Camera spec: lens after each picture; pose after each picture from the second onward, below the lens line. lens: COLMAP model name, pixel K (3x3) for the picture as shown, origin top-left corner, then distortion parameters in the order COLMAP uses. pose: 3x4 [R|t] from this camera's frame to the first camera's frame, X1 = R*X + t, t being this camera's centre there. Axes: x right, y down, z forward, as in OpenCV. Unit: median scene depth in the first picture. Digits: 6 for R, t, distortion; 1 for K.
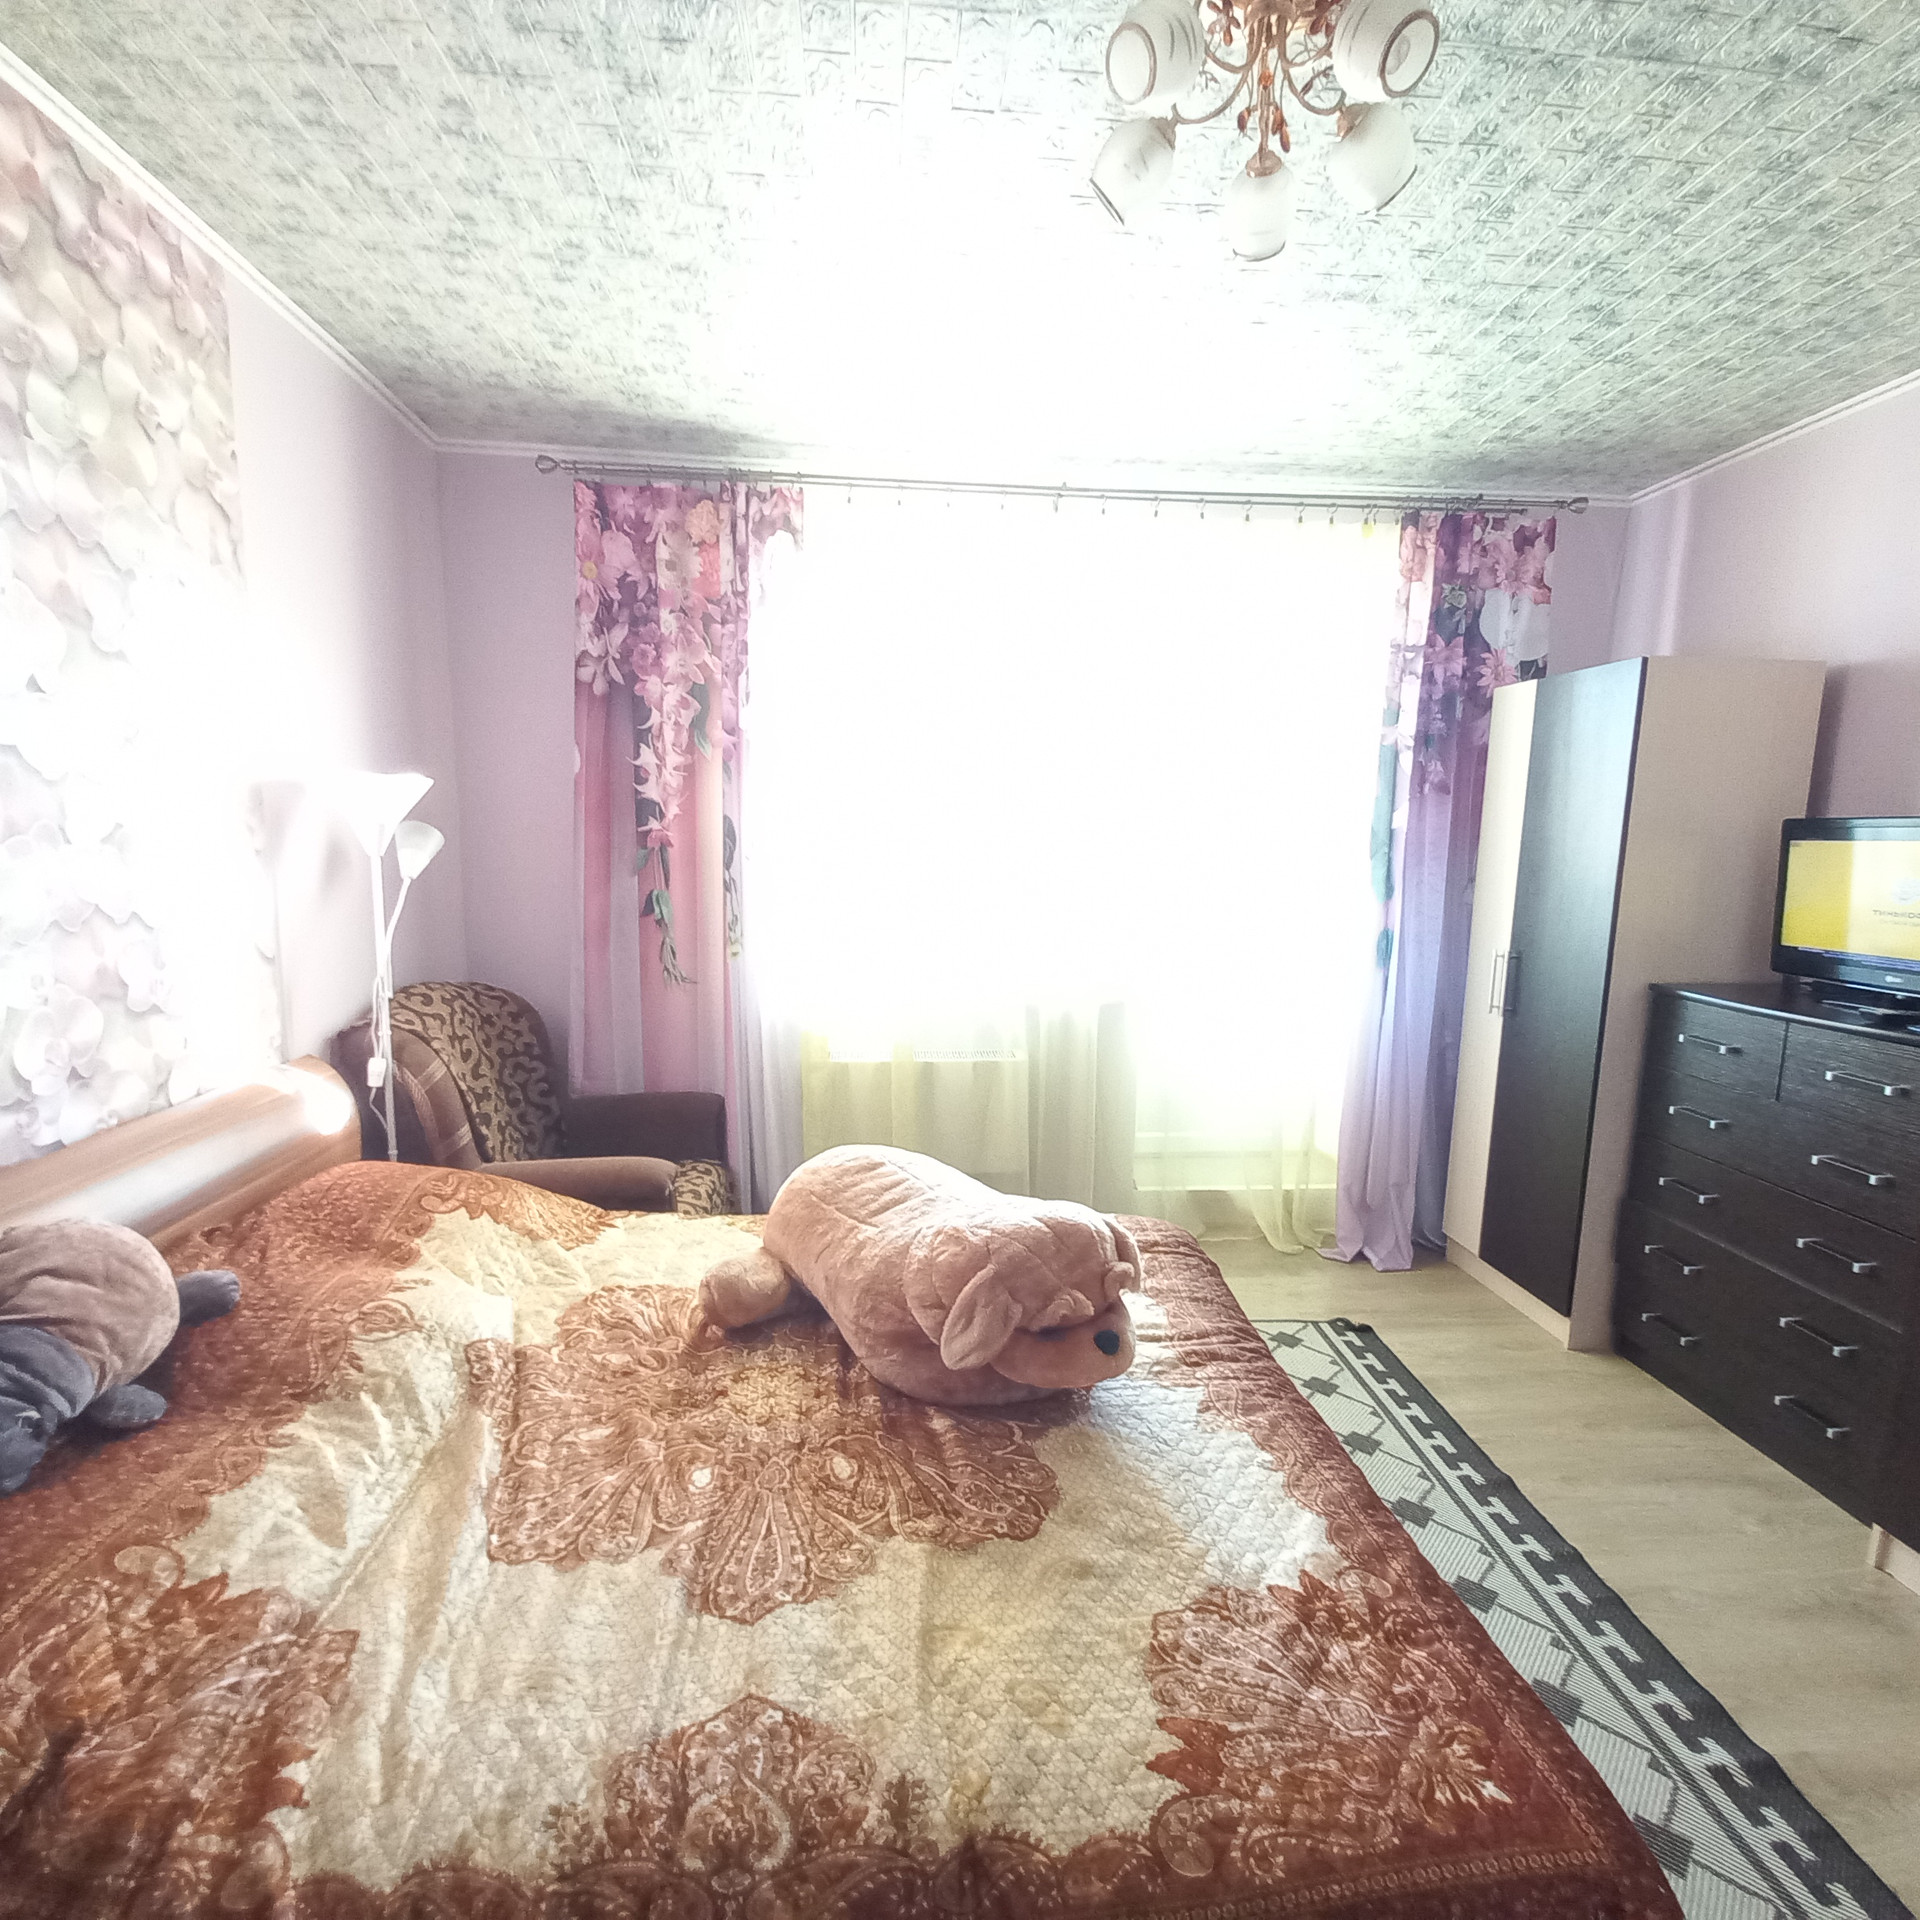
lens RADIAL K [[1003.1, 0, 957.6], [0, 1003.1, 983.6], [0, 0, 1]] dist [0.022879, -0.014976]
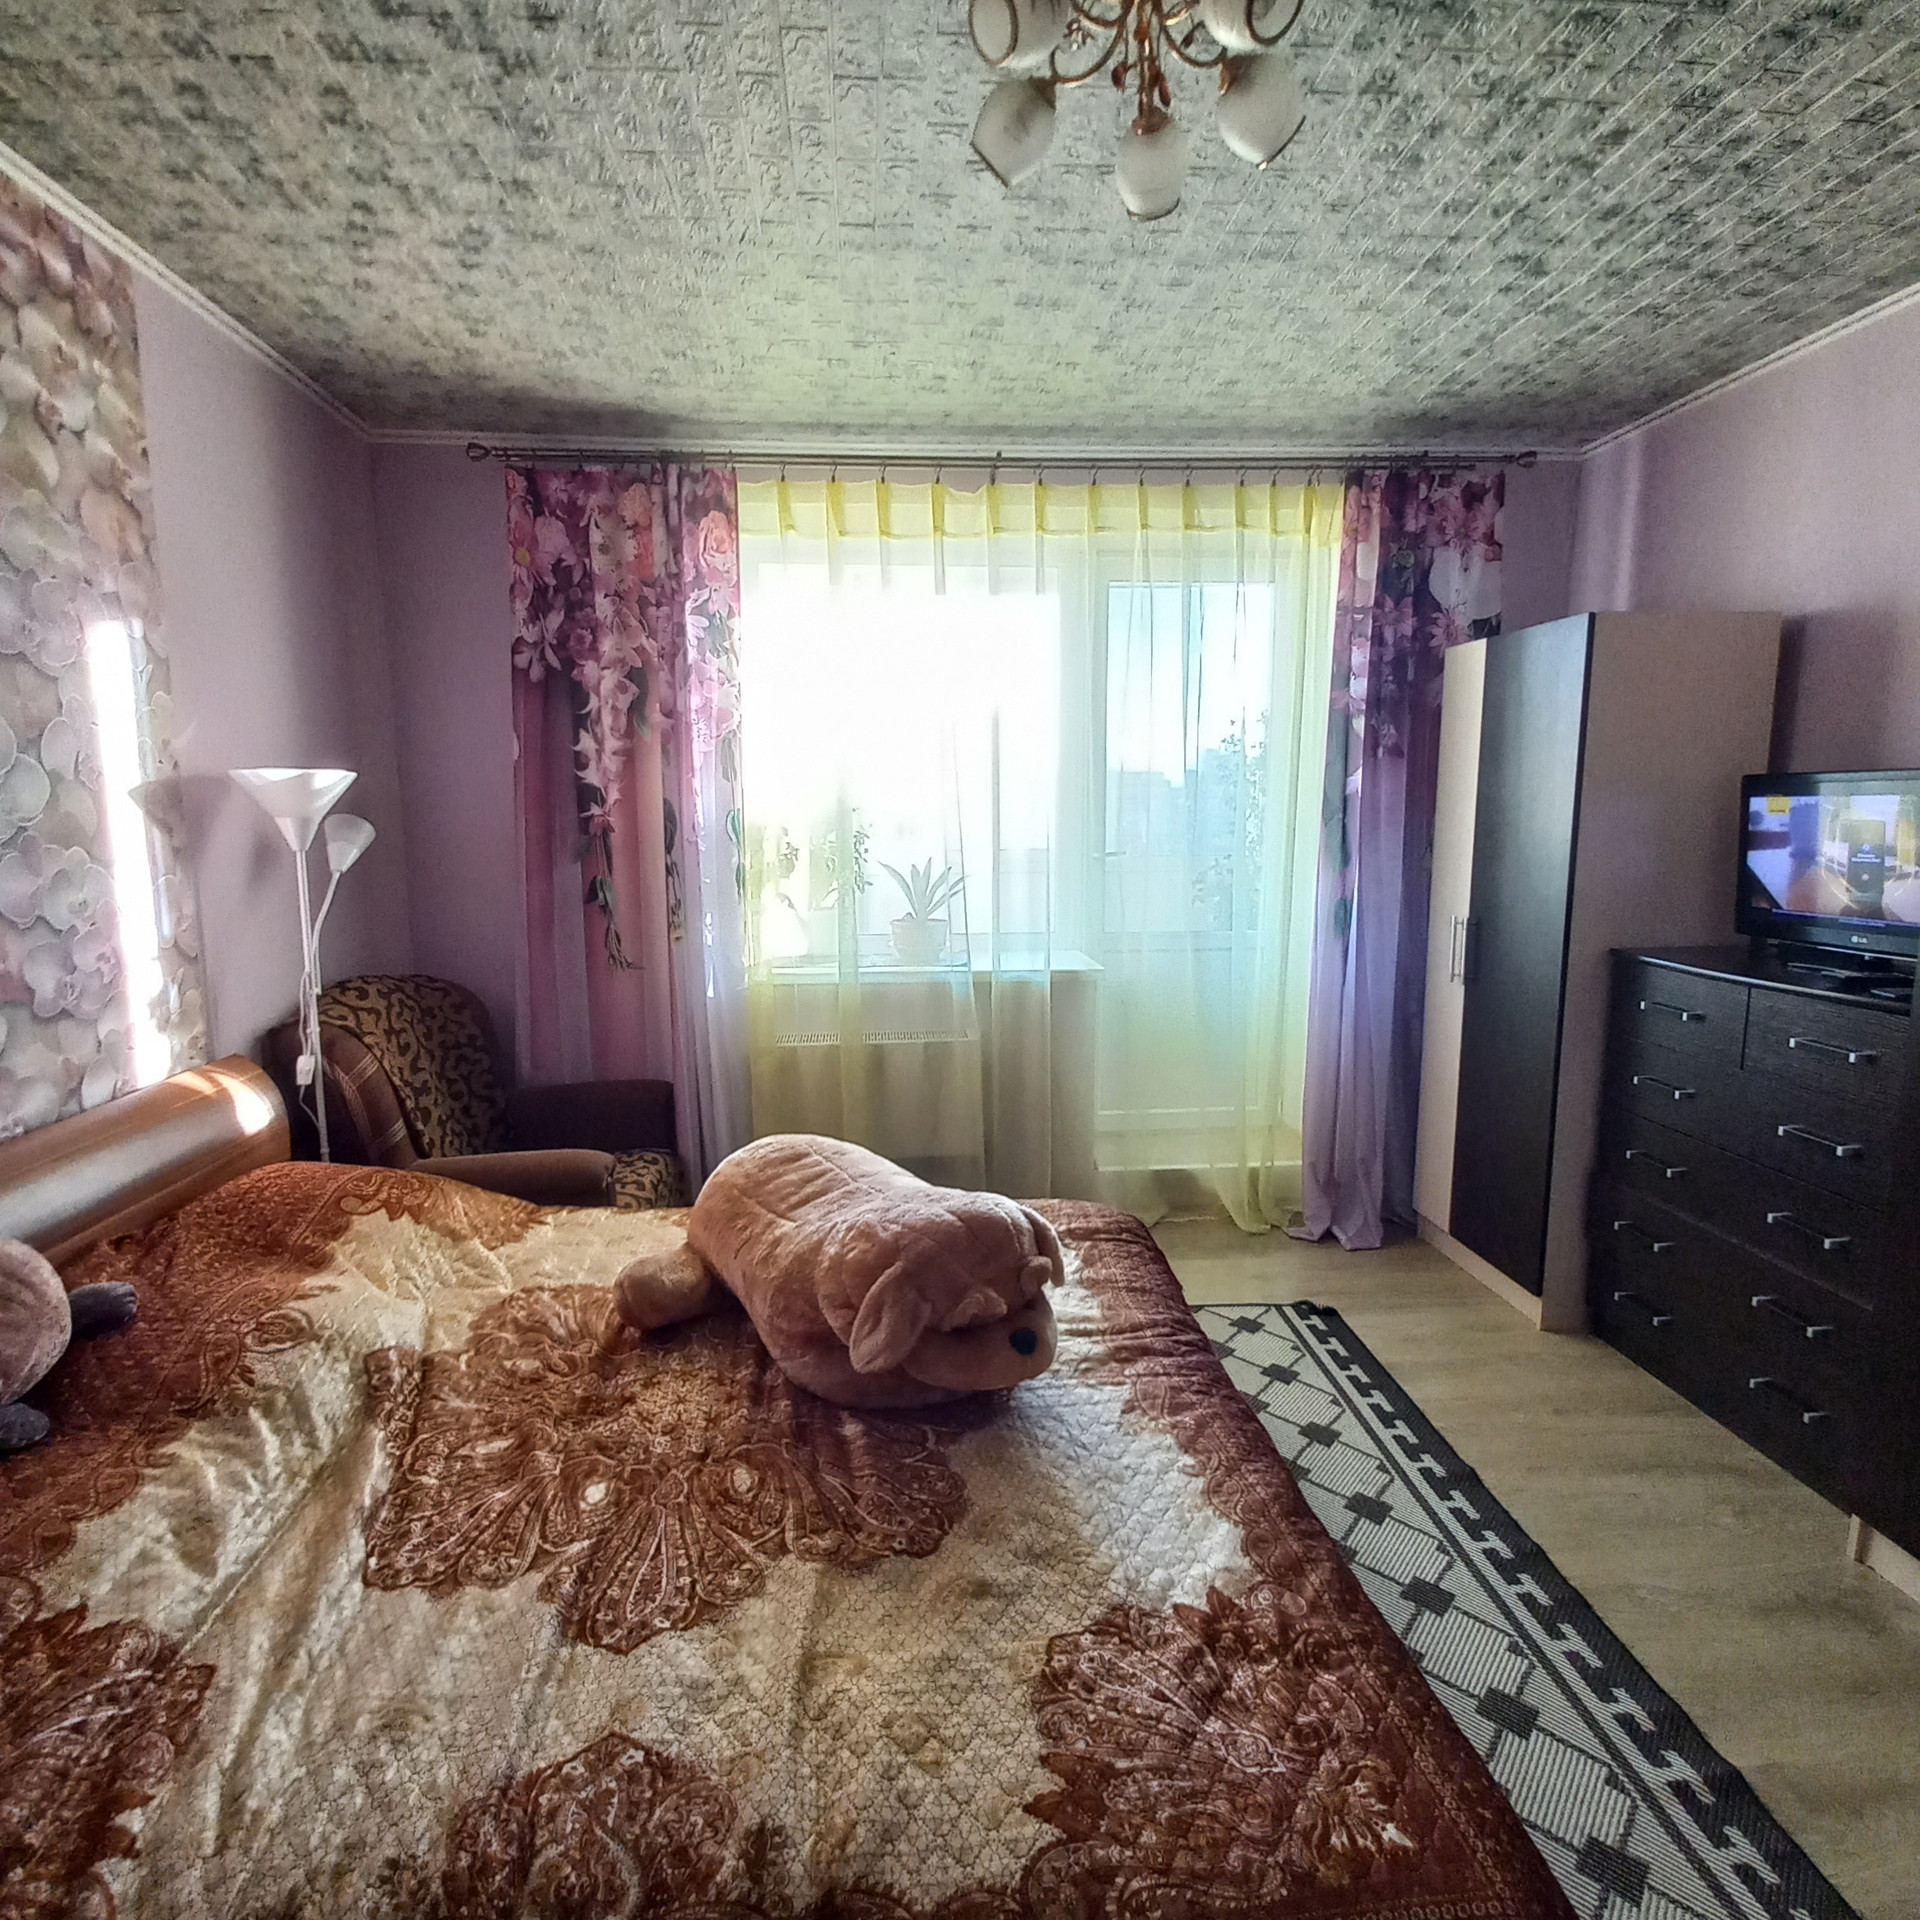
lens RADIAL K [[1010.7, 0, 925.9], [0, 1010.7, 944.5], [0, 0, 1]] dist [0.023527, -0.015760]
pose [[0.999552, -0.023978, -0.017903, 0.077988], [0.023729, 0.999621, -0.013951, -0.009718], [0.018231, 0.013519, 0.999742, 0.025273]]
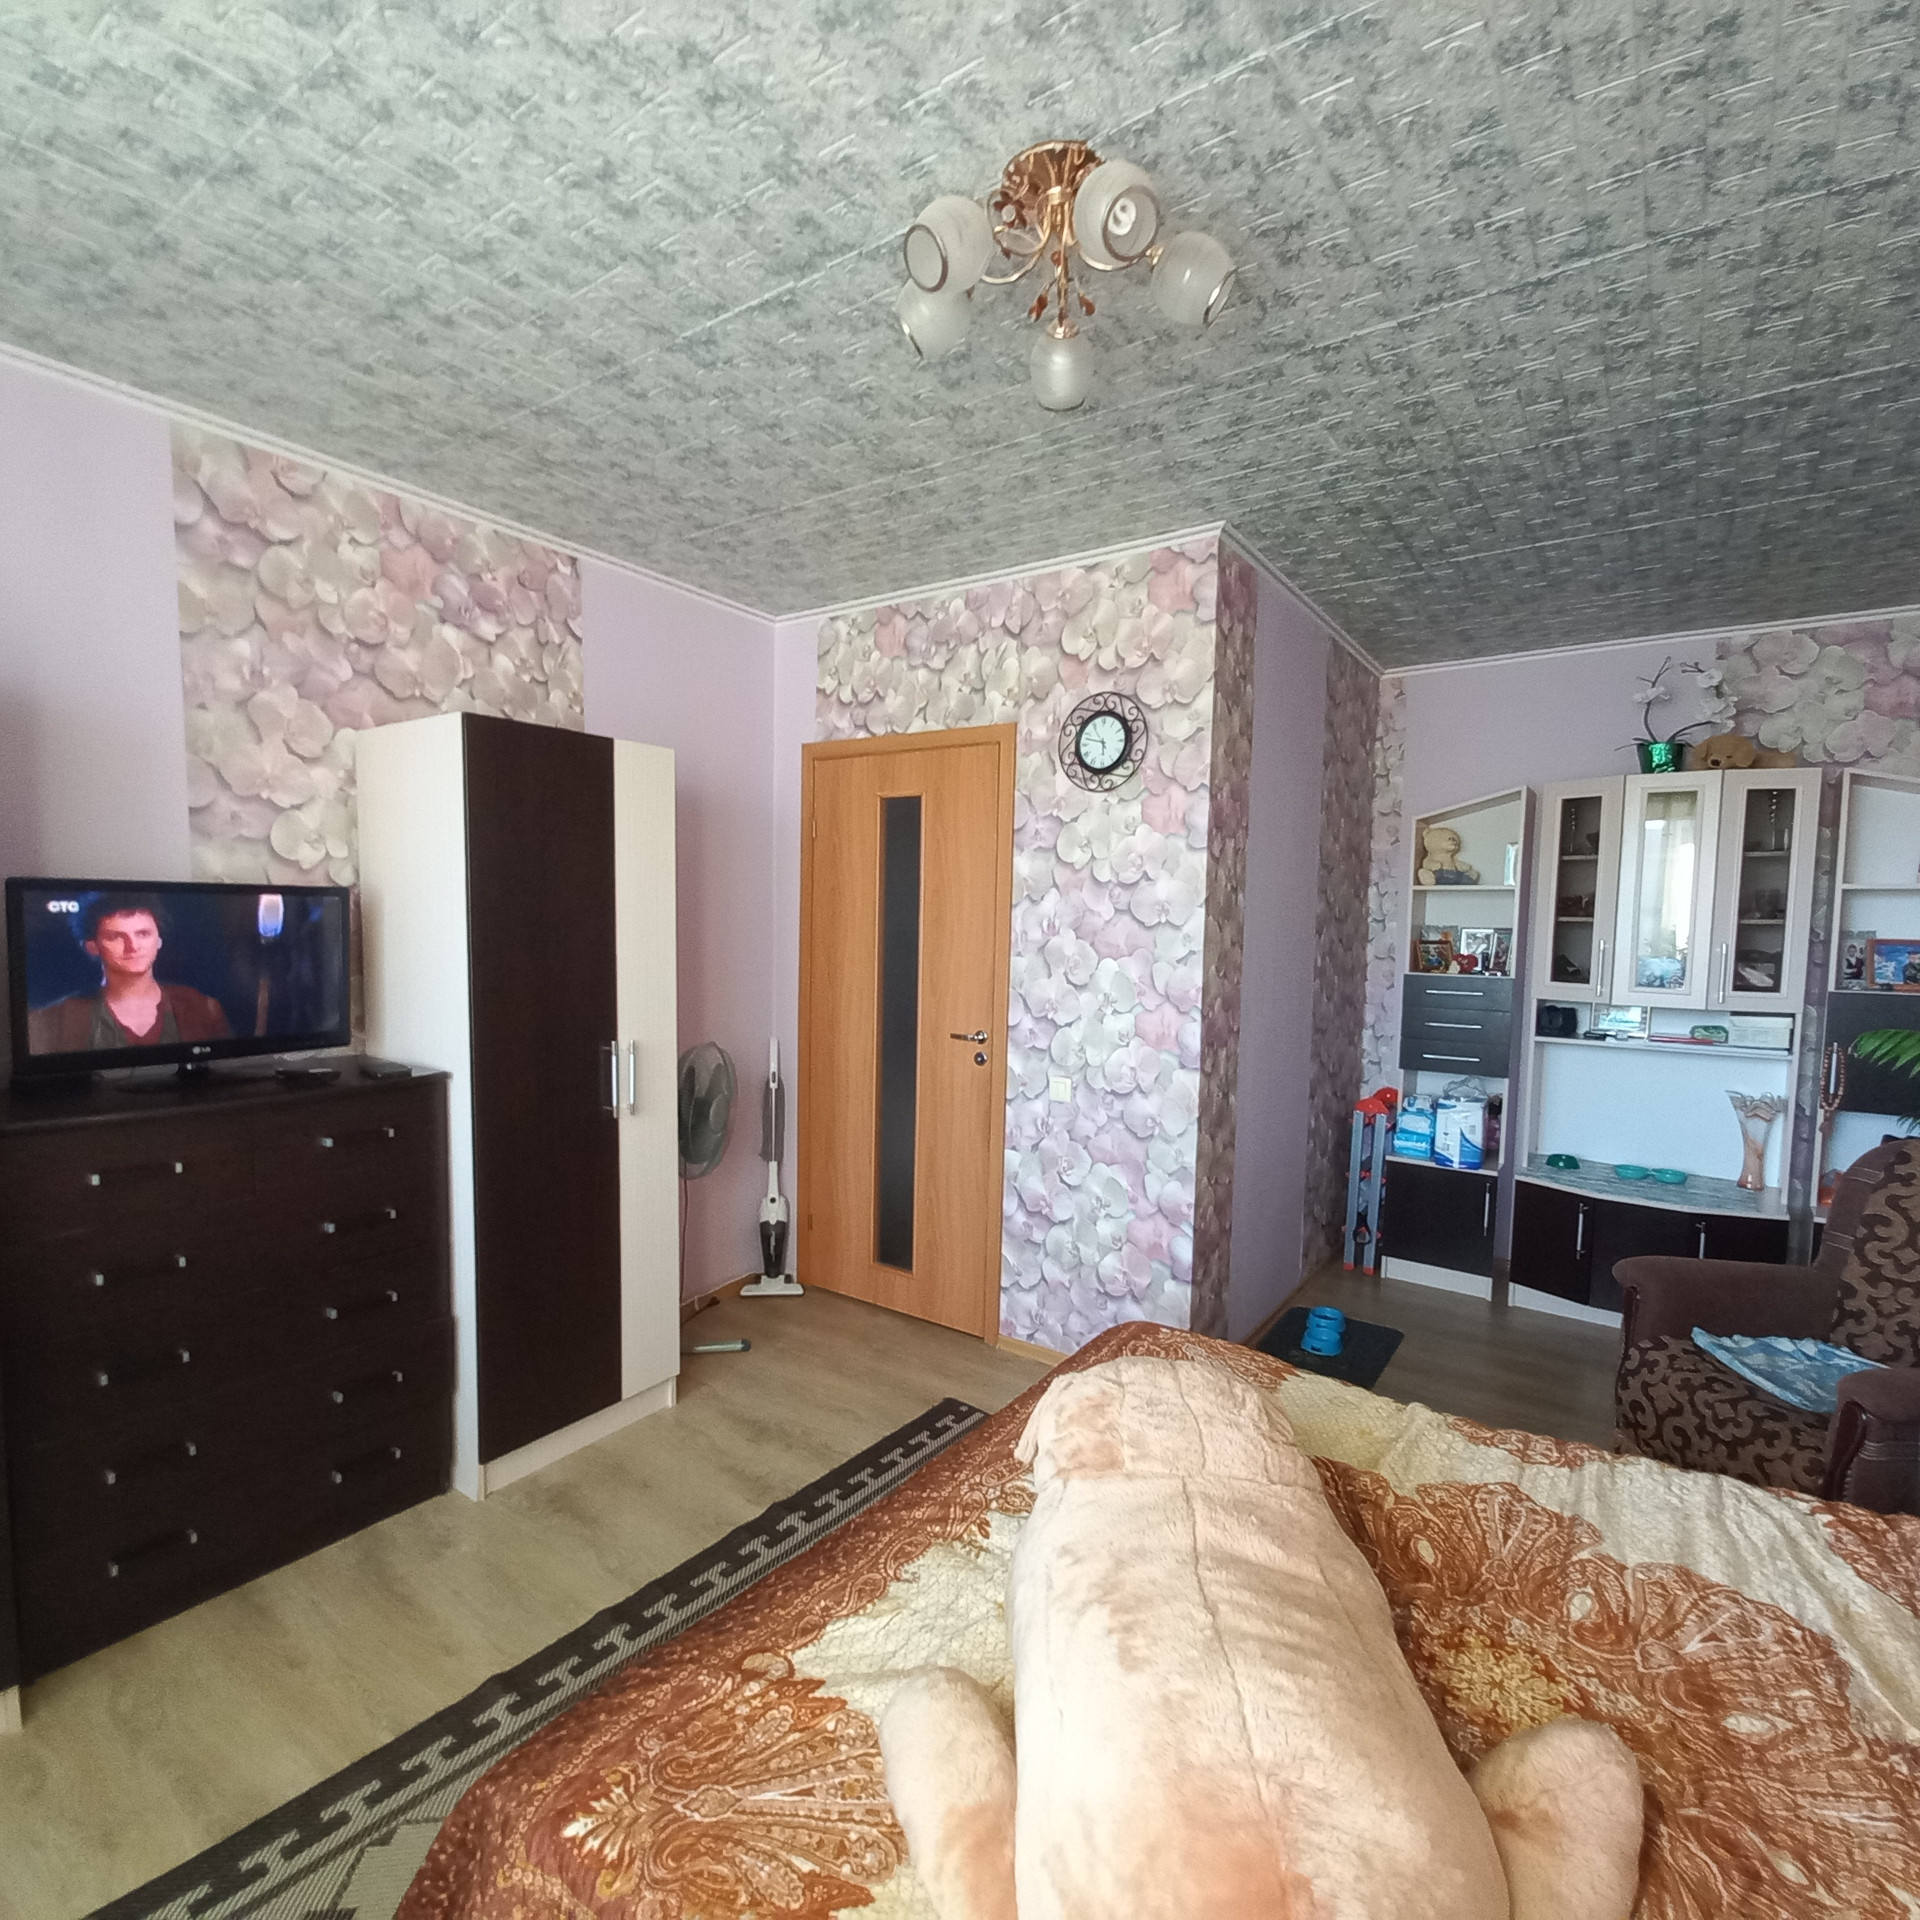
lens RADIAL K [[997.6, 0, 956.1], [0, 997.6, 991.1], [0, 0, 1]] dist [0.006548, -0.010416]
pose [[-0.763761, -0.077733, 0.640802, -0.311482], [0.067461, 0.977674, 0.199004, -0.275009], [-0.641964, 0.195221, -0.741465, 1.699153]]
